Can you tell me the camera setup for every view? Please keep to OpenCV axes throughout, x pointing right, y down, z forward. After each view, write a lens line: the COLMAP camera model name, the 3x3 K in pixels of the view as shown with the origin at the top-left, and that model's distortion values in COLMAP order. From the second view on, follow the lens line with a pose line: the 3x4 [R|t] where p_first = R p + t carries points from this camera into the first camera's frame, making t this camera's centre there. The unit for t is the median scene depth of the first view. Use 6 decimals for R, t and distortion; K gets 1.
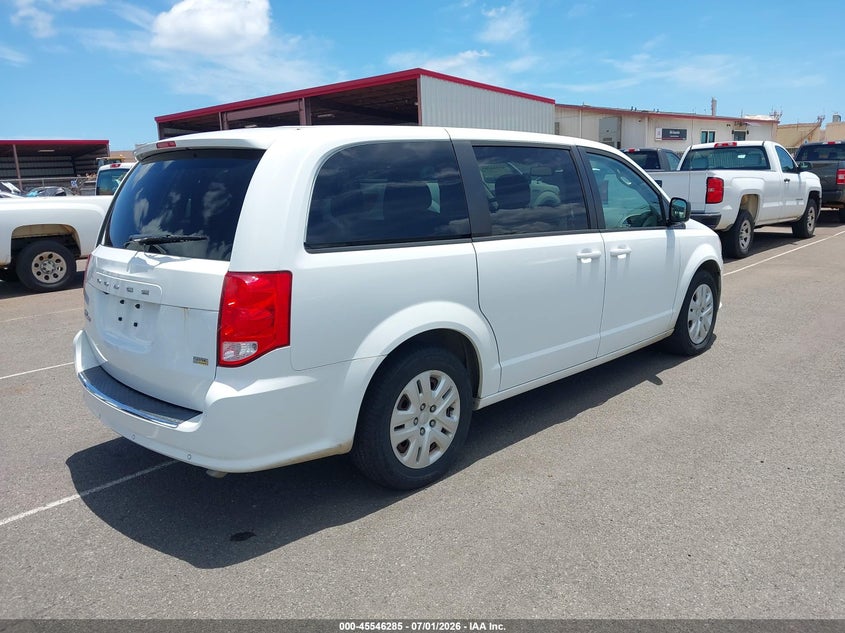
lens RADIAL K [[665.1, 0, 430.4], [0, 665.1, 315.4], [0, 0, 1]] dist [0.054769, -0.086848]
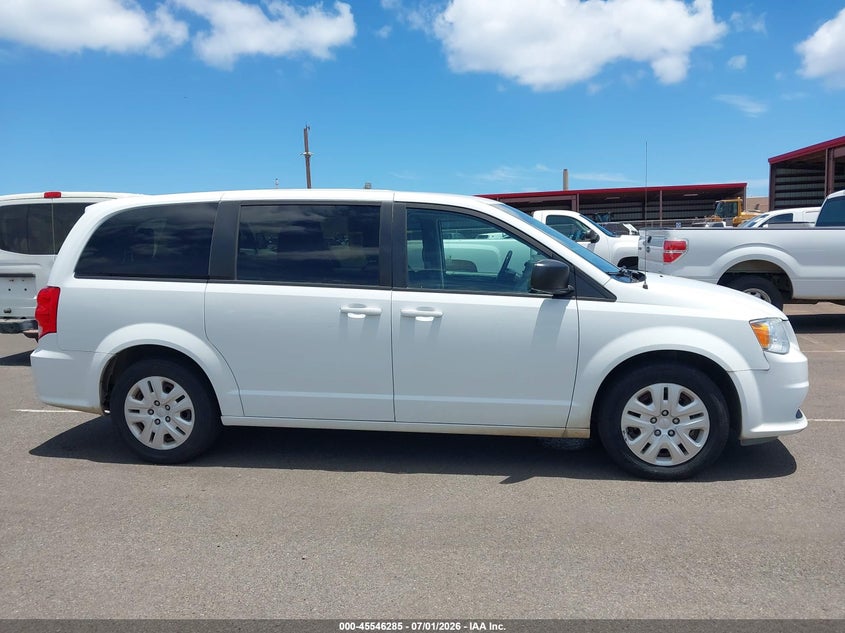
lens RADIAL K [[665.1, 0, 430.4], [0, 665.1, 315.4], [0, 0, 1]] dist [0.054769, -0.086848]
pose [[0.592556, 0.117431, -0.796923, 1.292590], [-0.164404, 0.986123, 0.023068, -0.146895], [0.788574, 0.117349, 0.603640, 0.582534]]
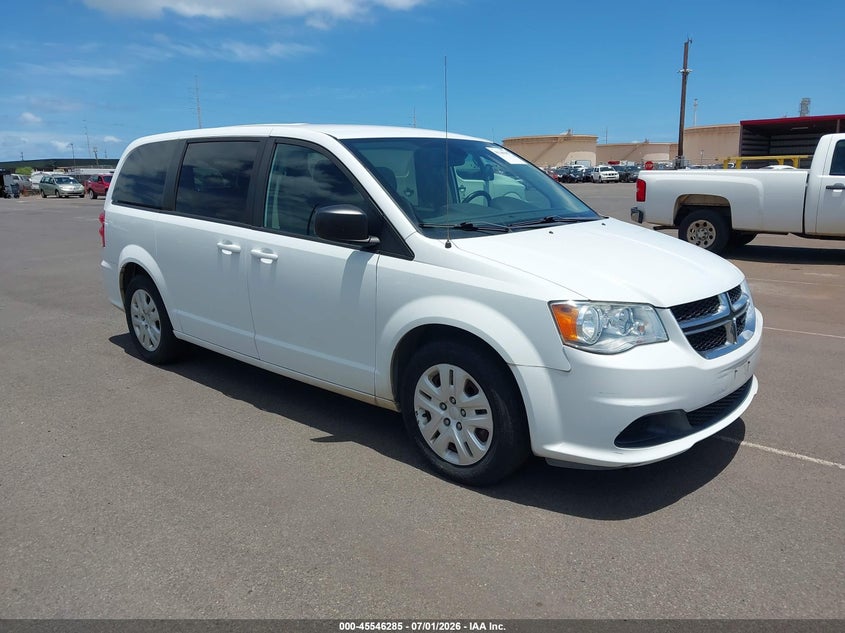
lens RADIAL K [[665.1, 0, 430.4], [0, 665.1, 315.4], [0, 0, 1]] dist [0.054769, -0.086848]
pose [[0.053113, 0.248002, -0.967303, 1.506469], [-0.195605, 0.952488, 0.233463, -0.344979], [0.979243, 0.176810, 0.099100, 1.452482]]
